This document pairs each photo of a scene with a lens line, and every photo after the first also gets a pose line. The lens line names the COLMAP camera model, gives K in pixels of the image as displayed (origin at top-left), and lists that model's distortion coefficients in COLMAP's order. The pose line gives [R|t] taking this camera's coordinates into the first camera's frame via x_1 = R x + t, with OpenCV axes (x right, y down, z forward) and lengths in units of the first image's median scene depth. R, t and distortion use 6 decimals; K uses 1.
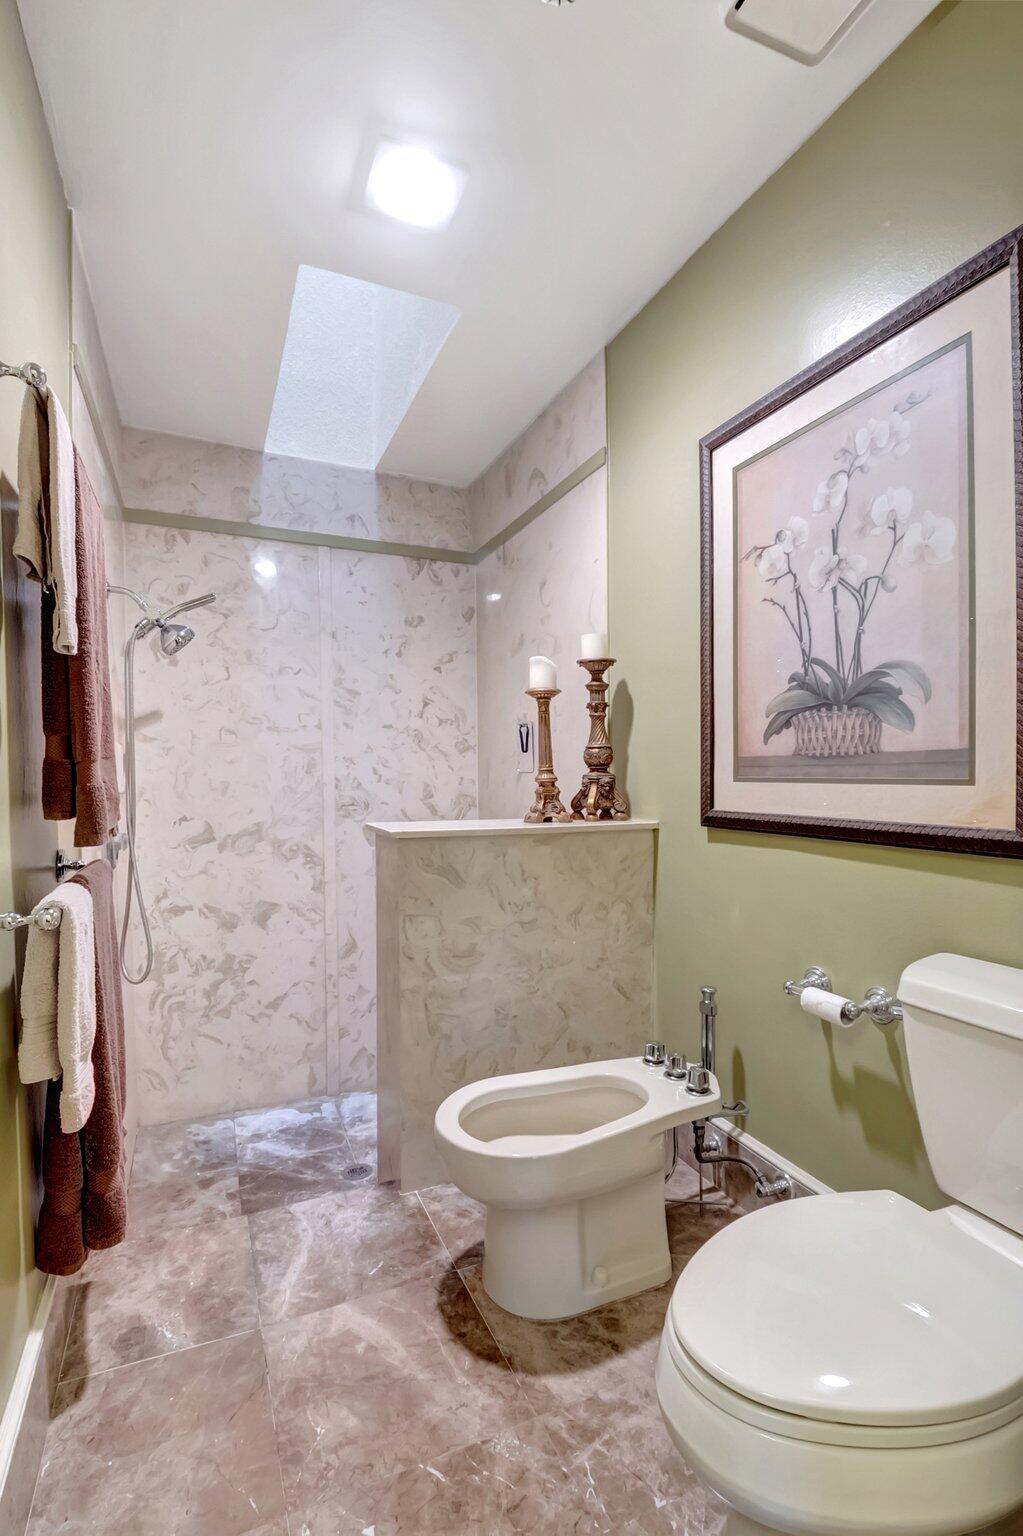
lens RADIAL K [[695.9, 0, 511.4], [0, 695.9, 797.4], [0, 0, 1]] dist [0.013537, -0.024977]
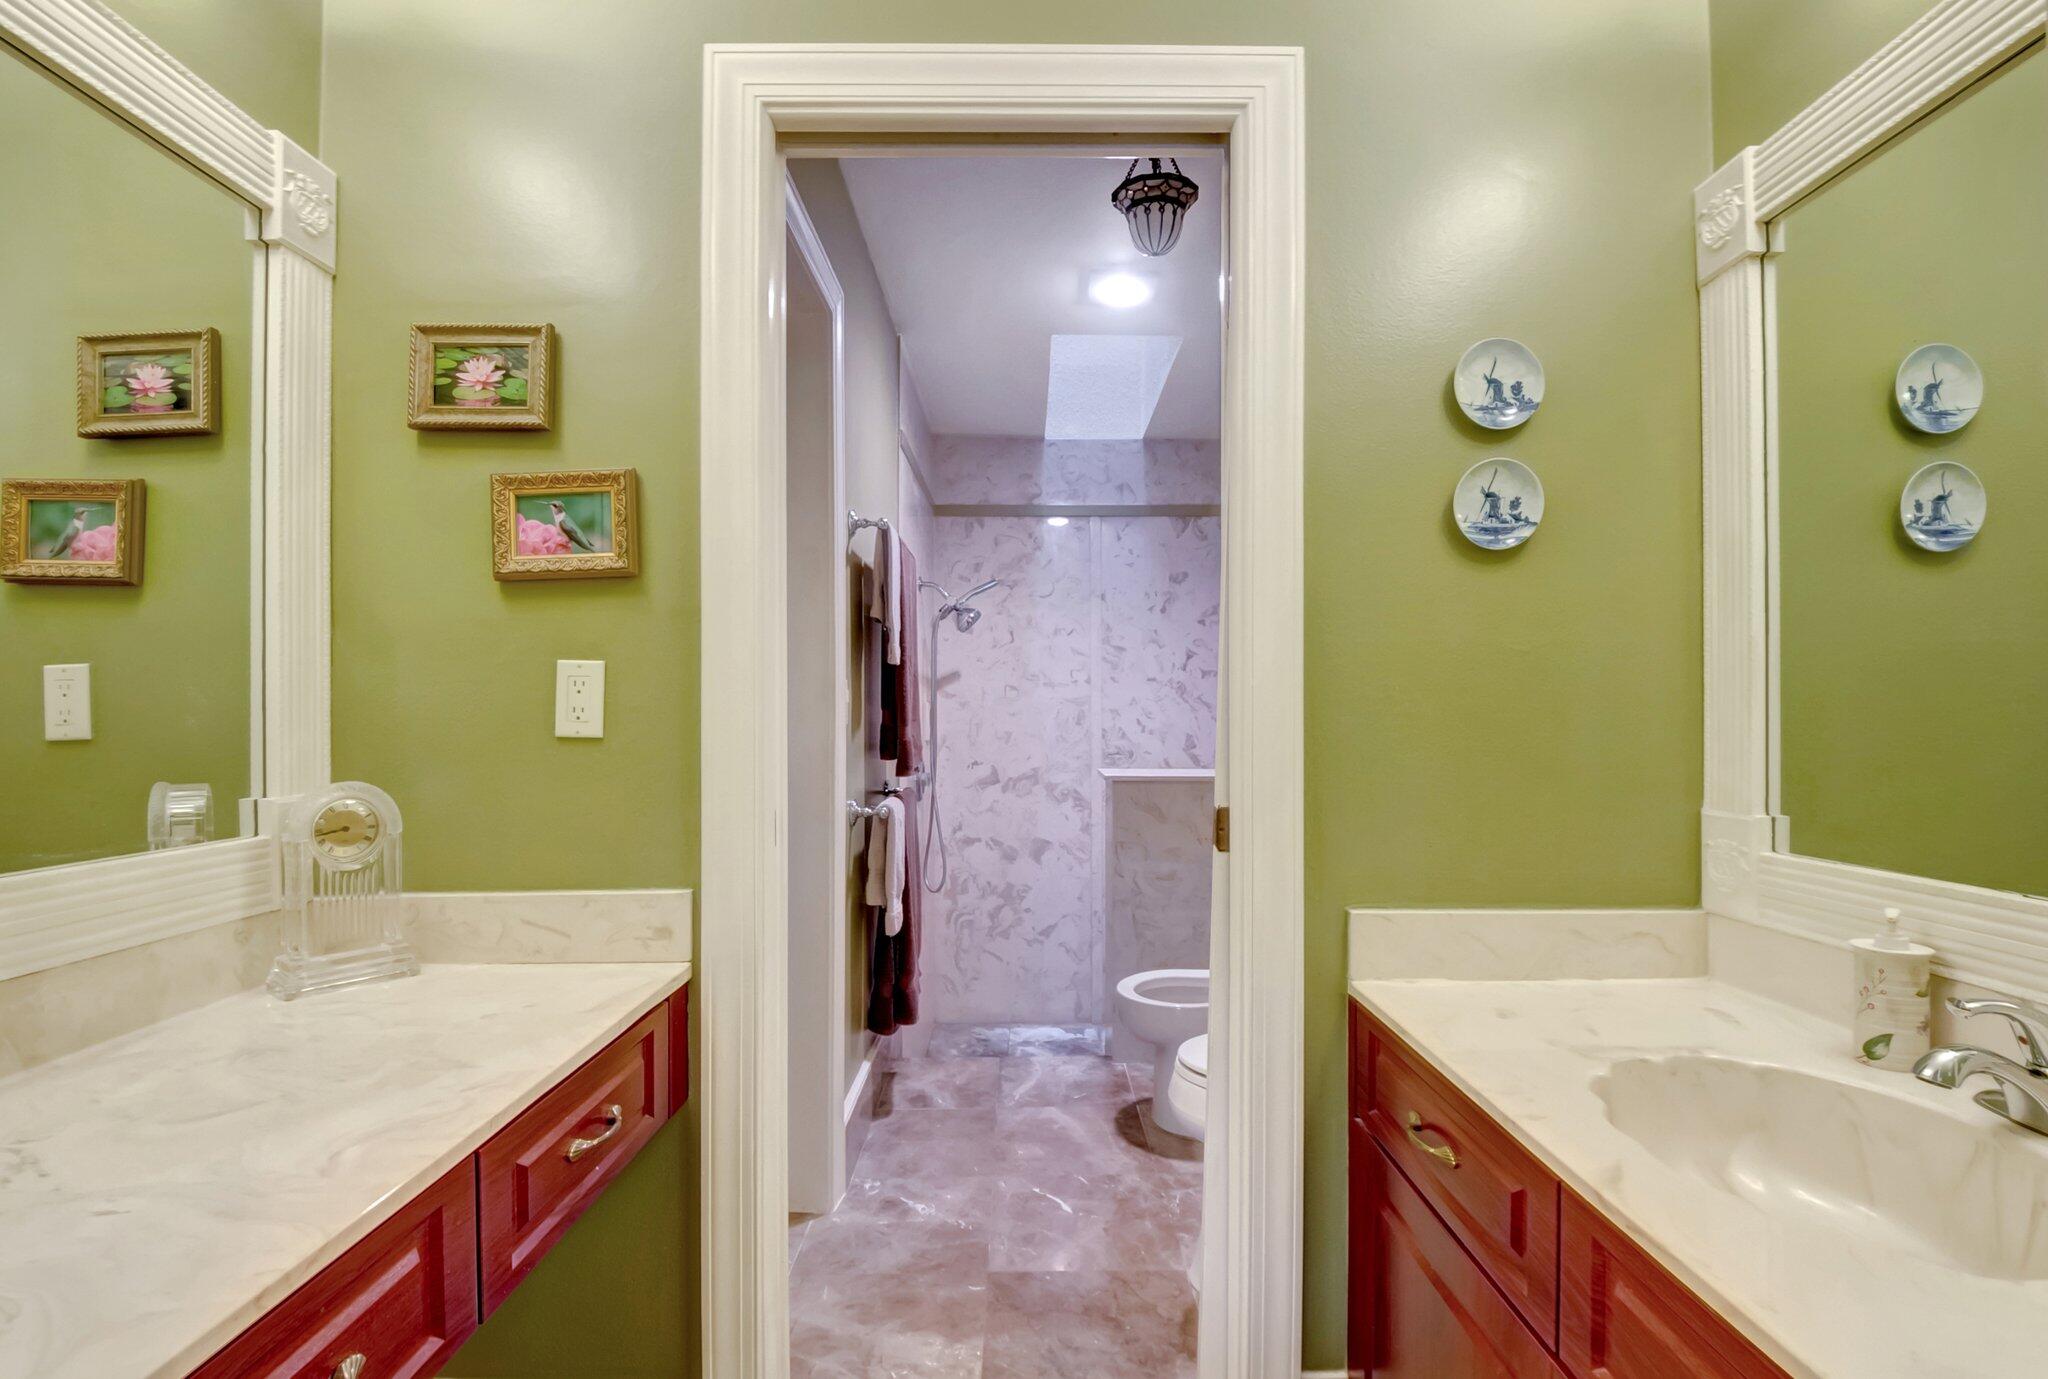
lens RADIAL K [[931.9, 0, 1041.6], [0, 931.9, 715.2], [0, 0, 1]] dist [0.017788, -0.034317]
pose [[0.920123, 0.002651, -0.391620, 0.244267], [-0.014626, 0.999512, -0.027598, -0.007630], [0.391356, 0.031121, 0.919713, -0.396232]]
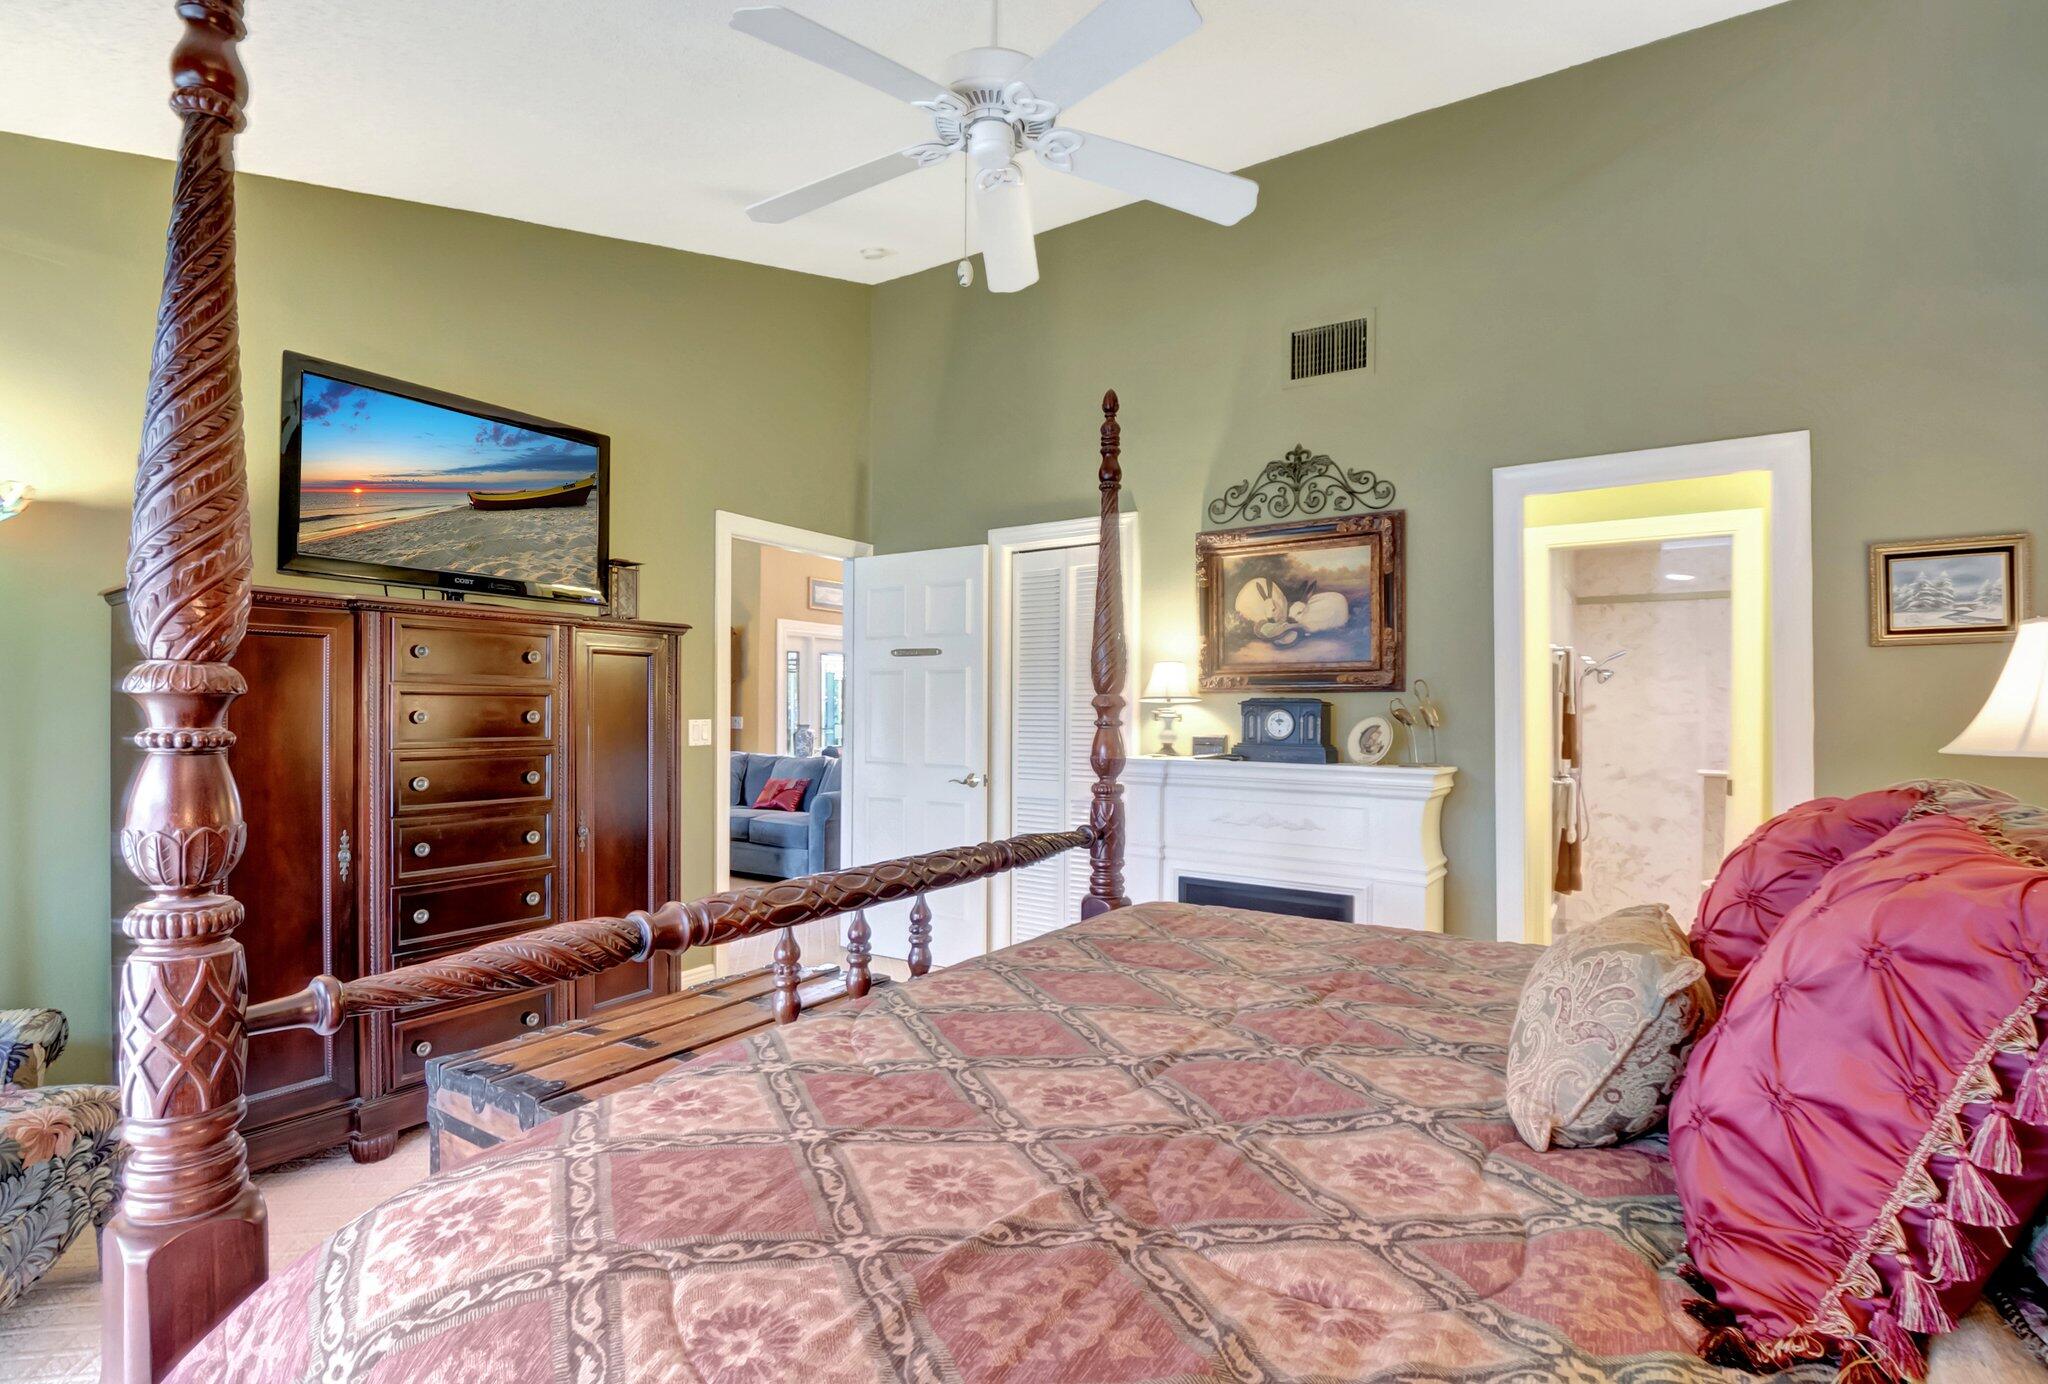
lens RADIAL K [[960.9, 0, 1036.0], [0, 960.9, 698.5], [0, 0, 1]] dist [0.023271, -0.054048]
pose [[0.551459, -0.004587, -0.834189, 0.782832], [-0.034873, 0.998984, -0.028547, -0.017231], [0.833473, 0.044833, 0.550739, -1.592688]]
